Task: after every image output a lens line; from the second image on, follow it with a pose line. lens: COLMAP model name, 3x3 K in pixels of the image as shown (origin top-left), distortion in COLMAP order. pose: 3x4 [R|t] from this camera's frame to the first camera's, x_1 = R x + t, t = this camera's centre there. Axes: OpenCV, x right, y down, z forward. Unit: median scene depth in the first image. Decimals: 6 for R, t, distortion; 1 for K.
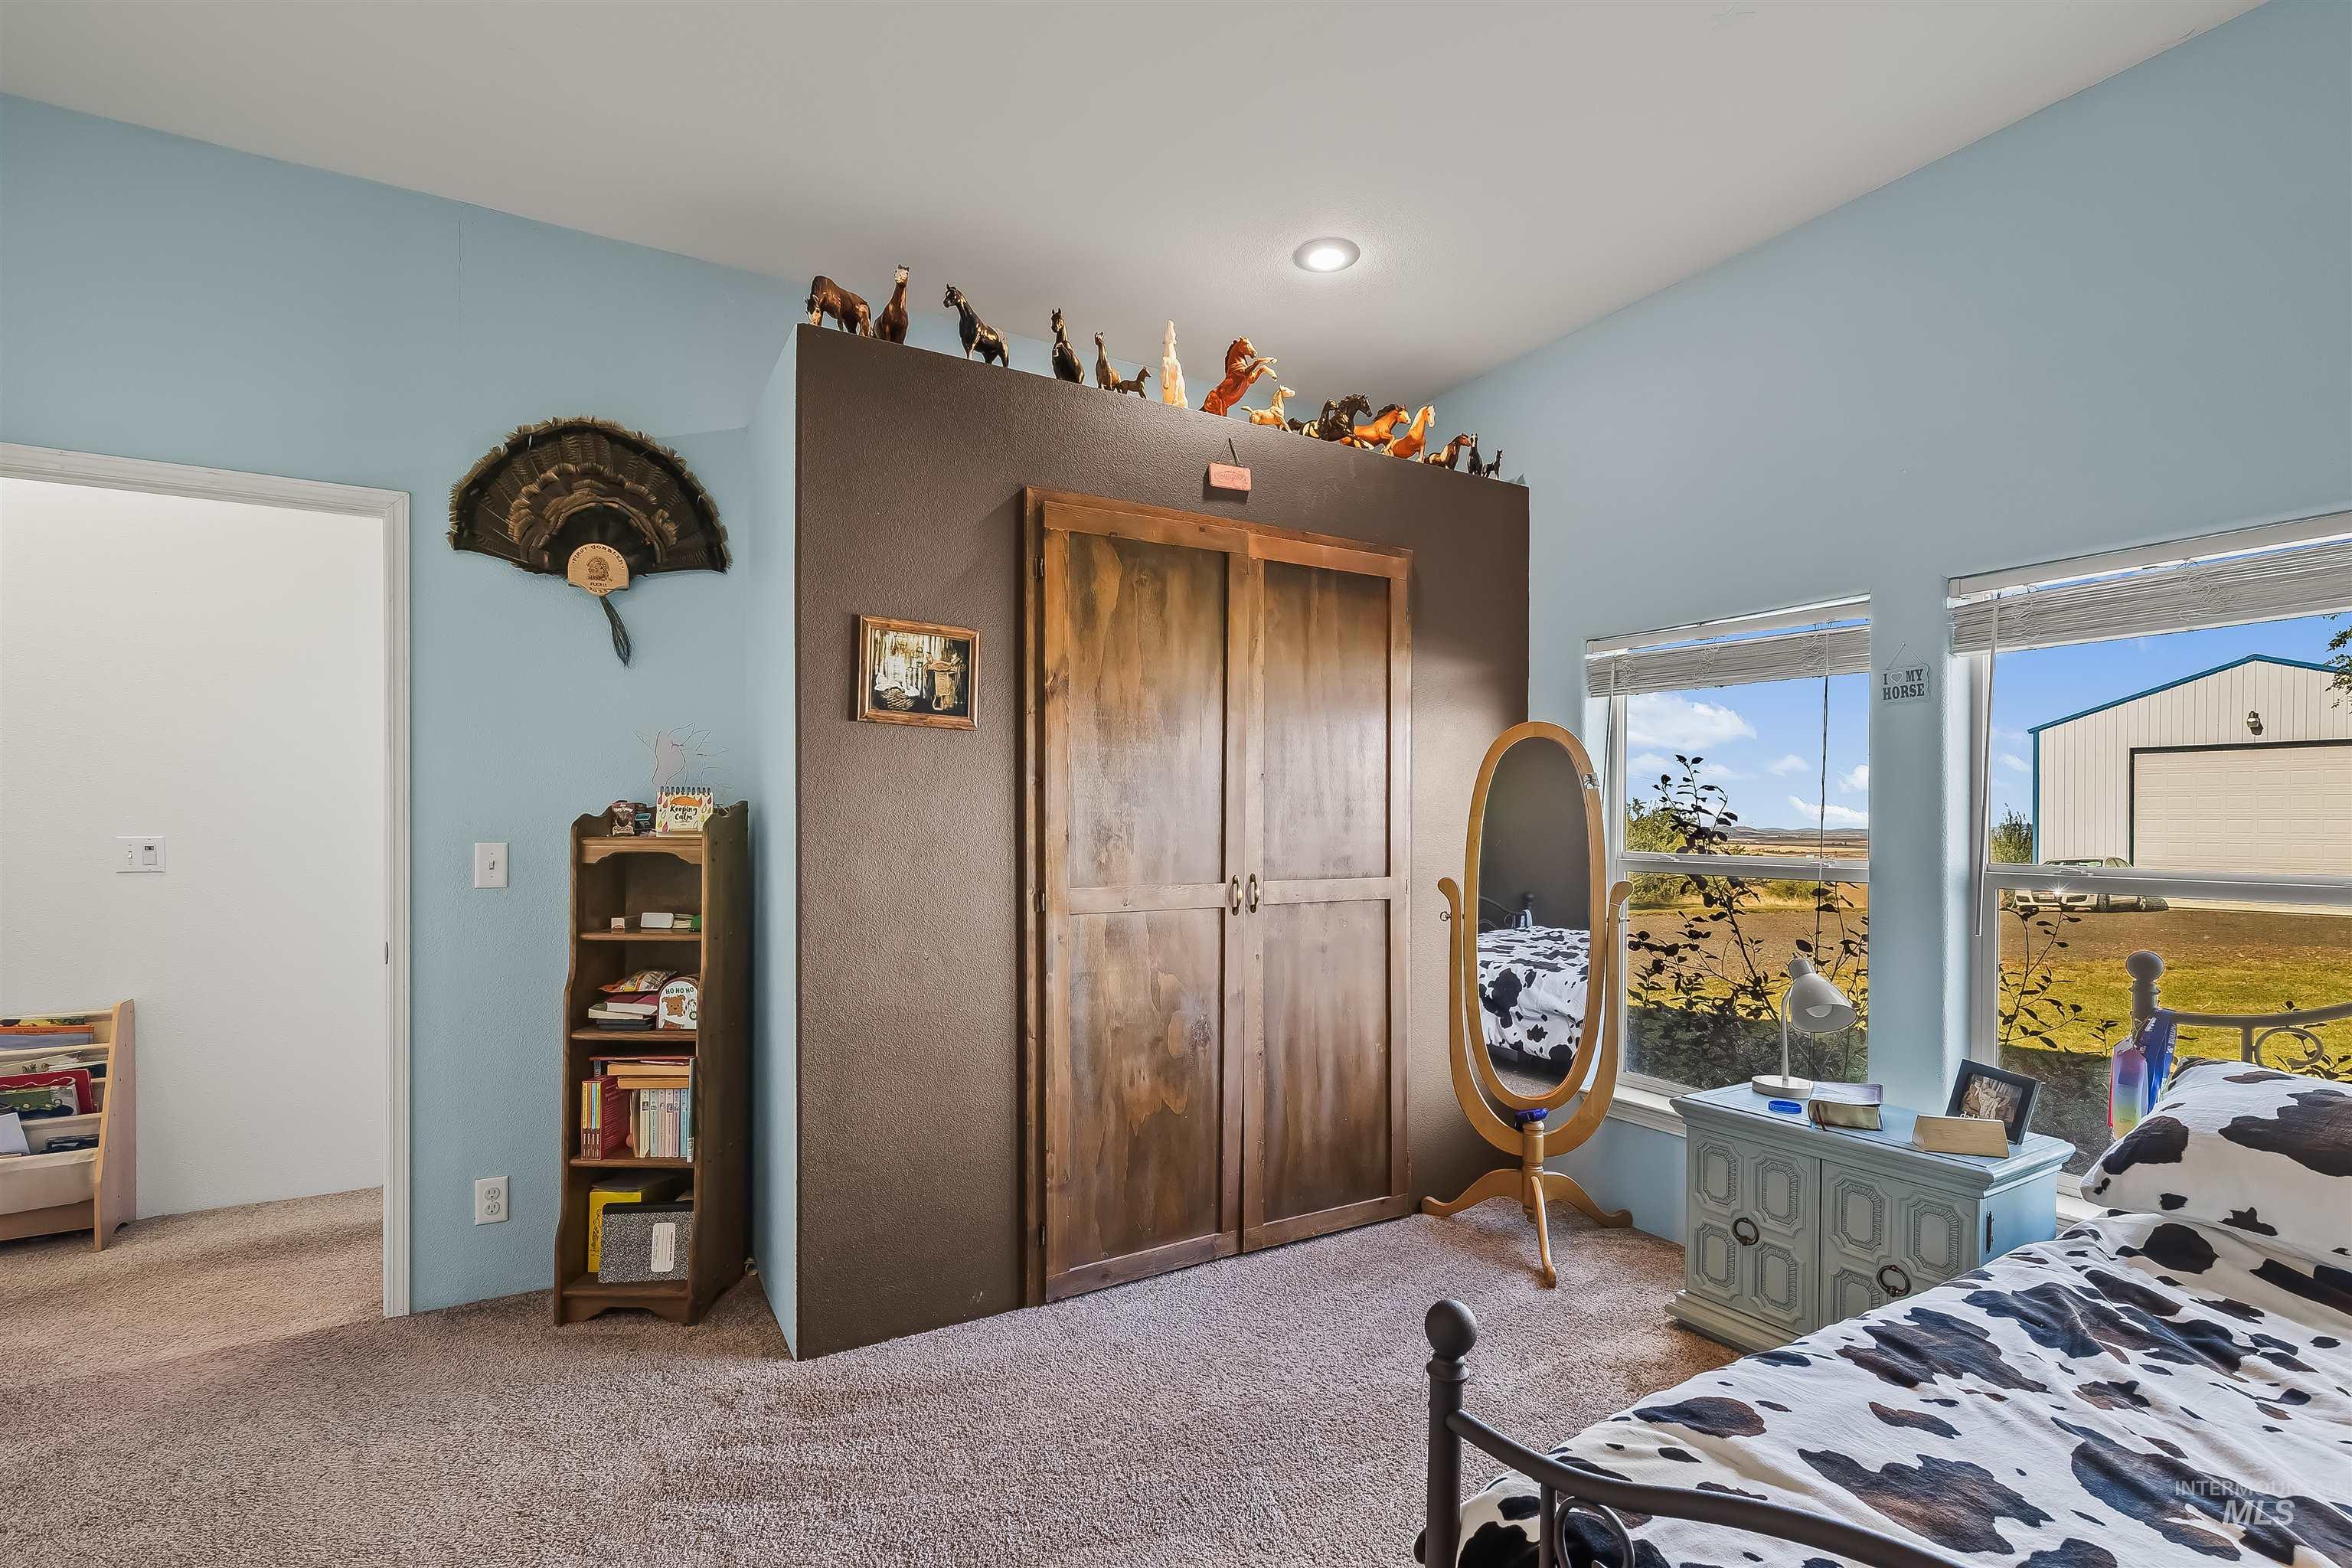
lens RADIAL K [[1087.0, 0, 1177.1], [0, 1087.0, 807.7], [0, 0, 1]] dist [-0.003181, -0.000121]
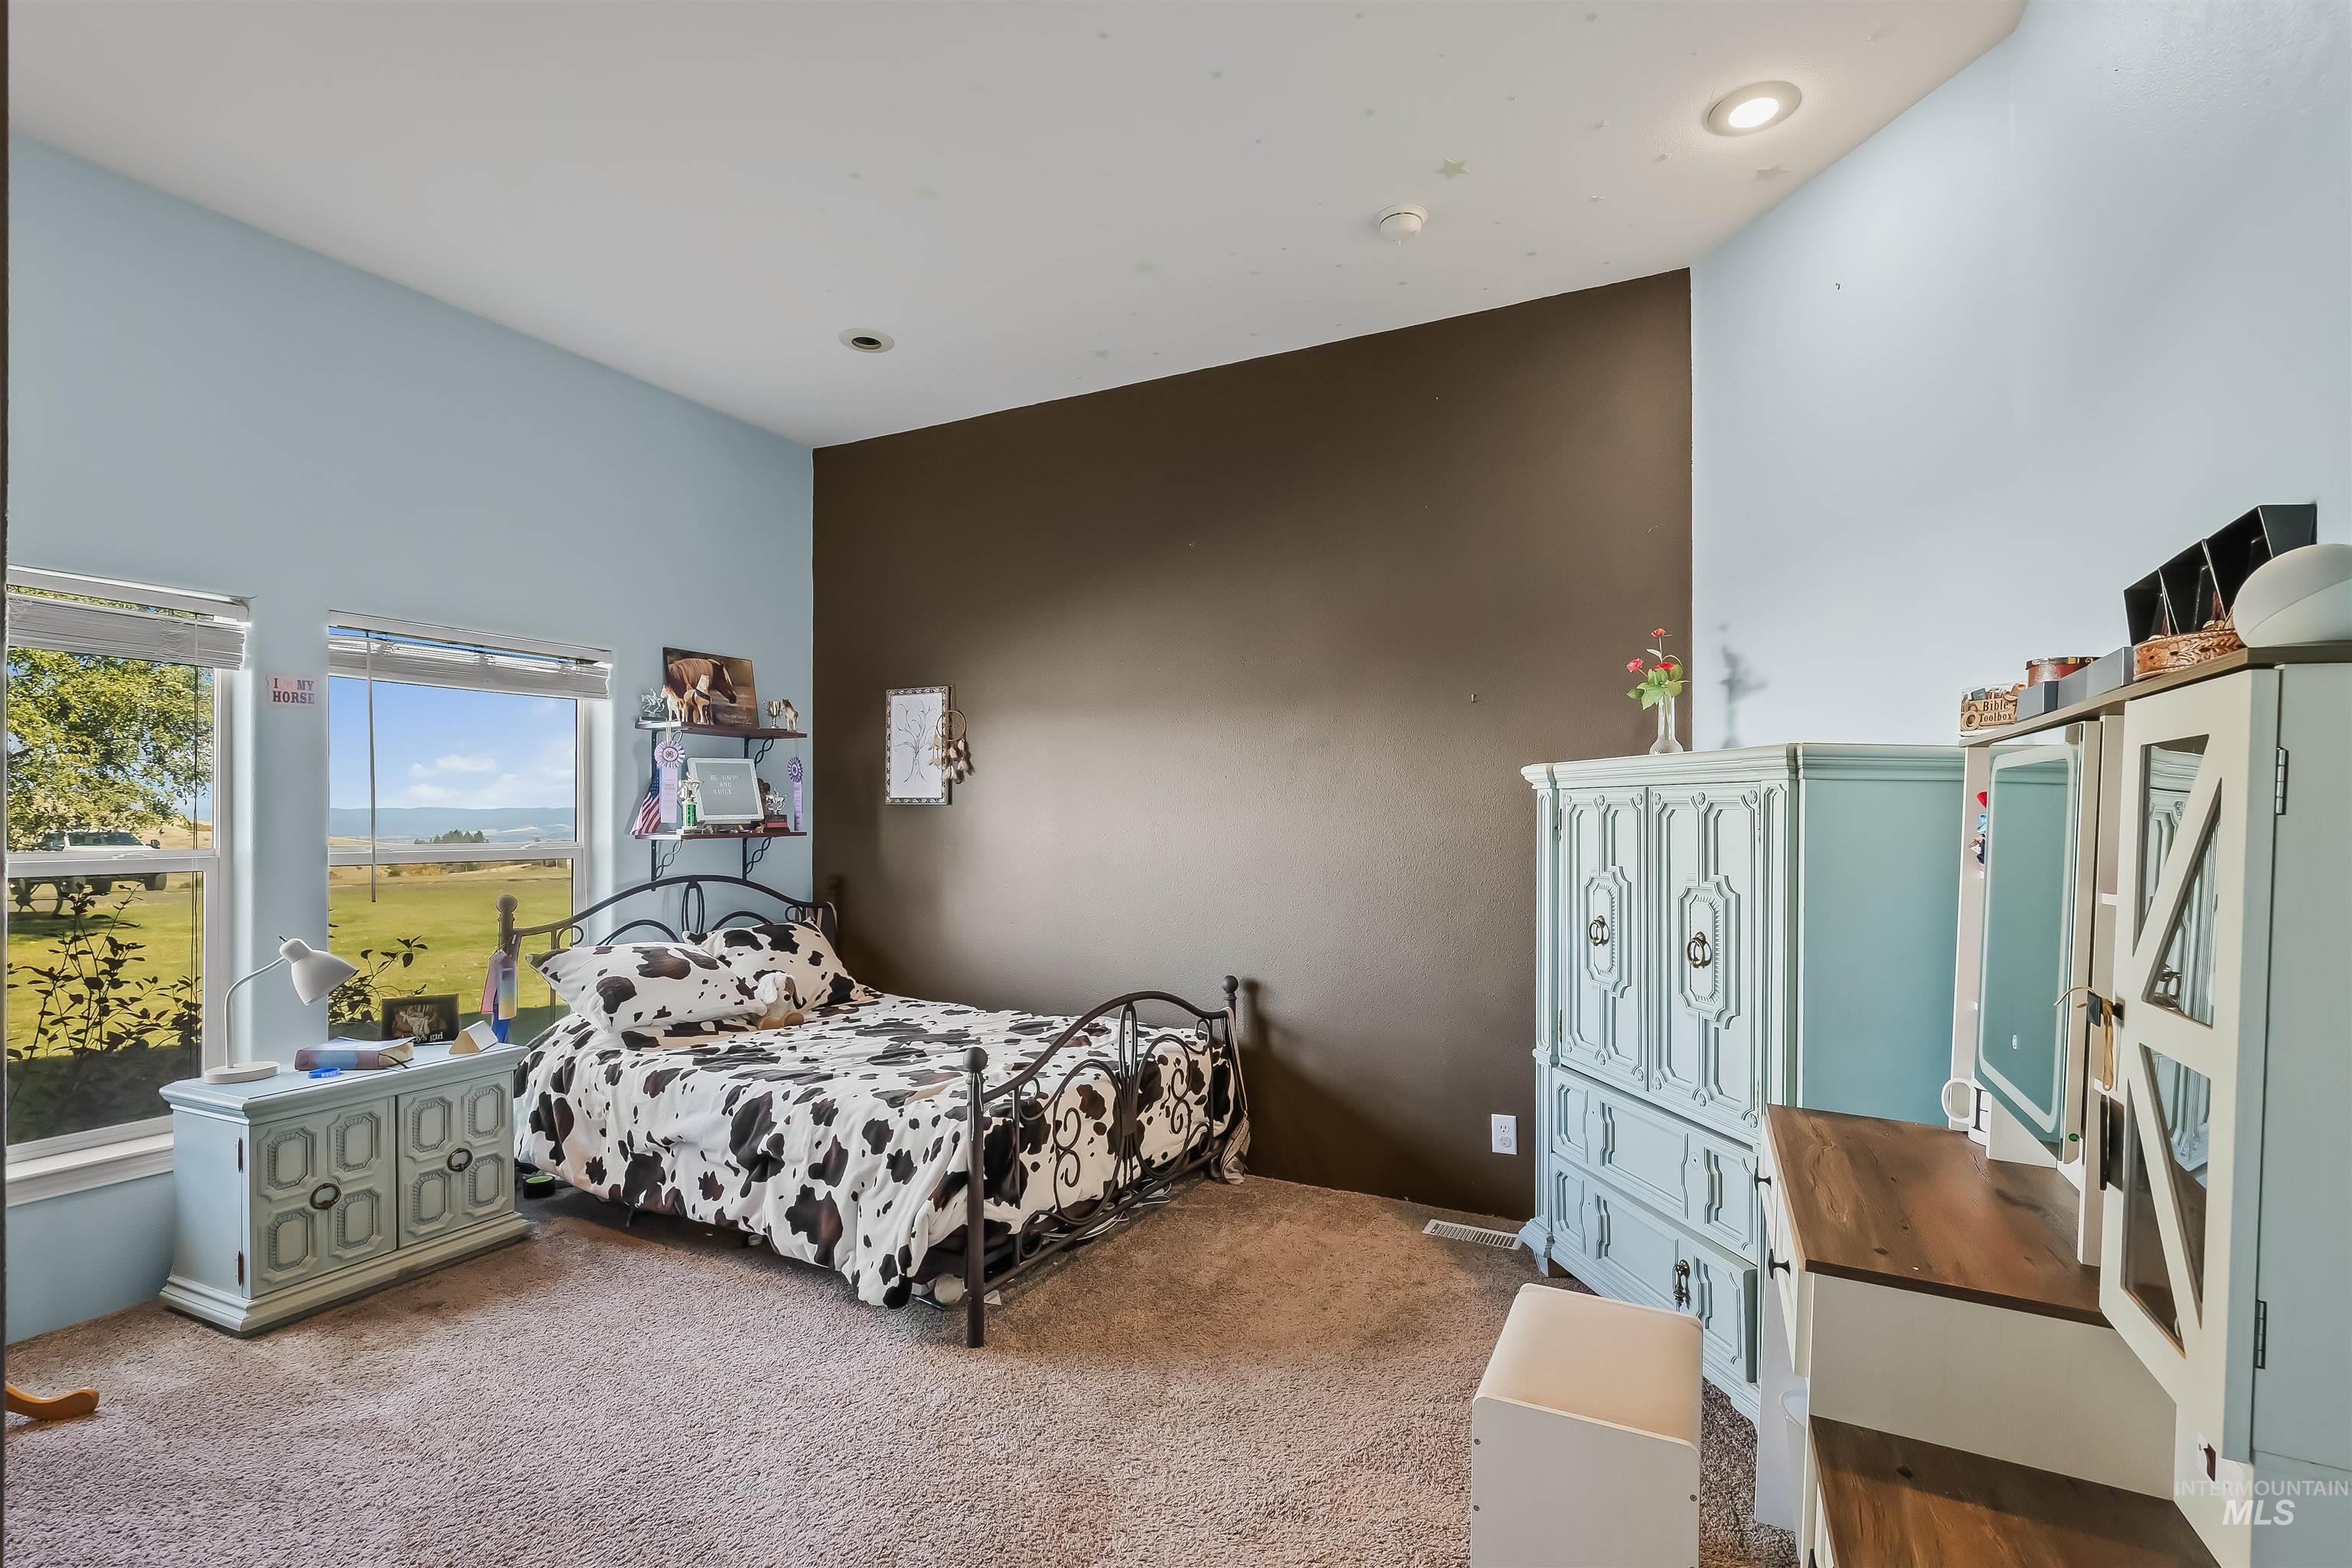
lens RADIAL K [[1087.0, 0, 1176.6], [0, 1087.0, 804.2], [0, 0, 1]] dist [-0.003181, -0.000121]
pose [[-0.551568, 0.003396, 0.834123, -1.220265], [-0.018435, 0.999698, -0.016261, 0.009660], [-0.833926, -0.024346, -0.551339, 1.323832]]
